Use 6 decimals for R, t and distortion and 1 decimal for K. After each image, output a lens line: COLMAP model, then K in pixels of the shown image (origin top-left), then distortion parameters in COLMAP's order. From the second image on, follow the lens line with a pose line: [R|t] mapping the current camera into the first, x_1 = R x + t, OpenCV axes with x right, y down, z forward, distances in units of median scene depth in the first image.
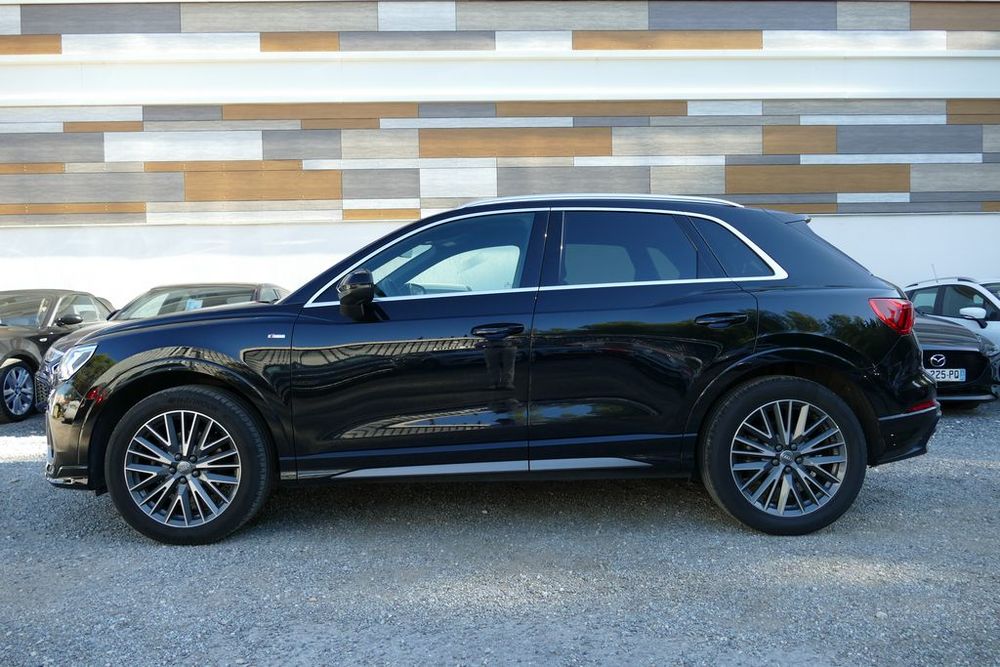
lens RADIAL K [[713.3, 0, 503.2], [0, 713.3, 331.1], [0, 0, 1]] dist [-0.010358, -0.006239]
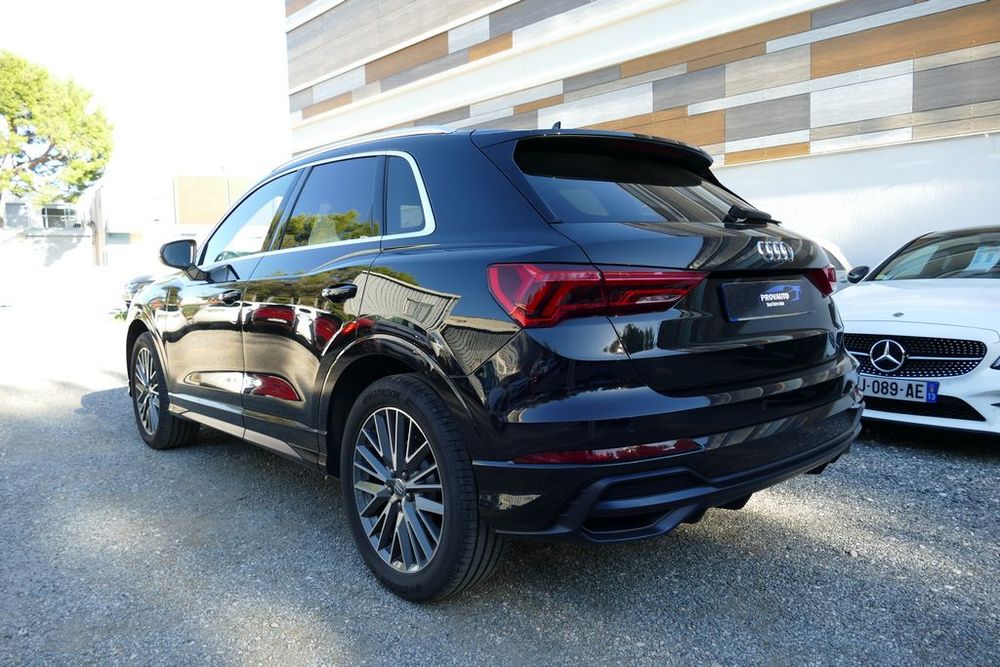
lens RADIAL K [[713.3, 0, 501.2], [0, 713.3, 334.3], [0, 0, 1]] dist [-0.010358, -0.006239]
pose [[0.658655, 0.071645, -0.749027, 0.286134], [-0.015112, 0.996515, 0.082029, -0.010623], [0.752294, -0.042710, 0.657442, 0.177024]]
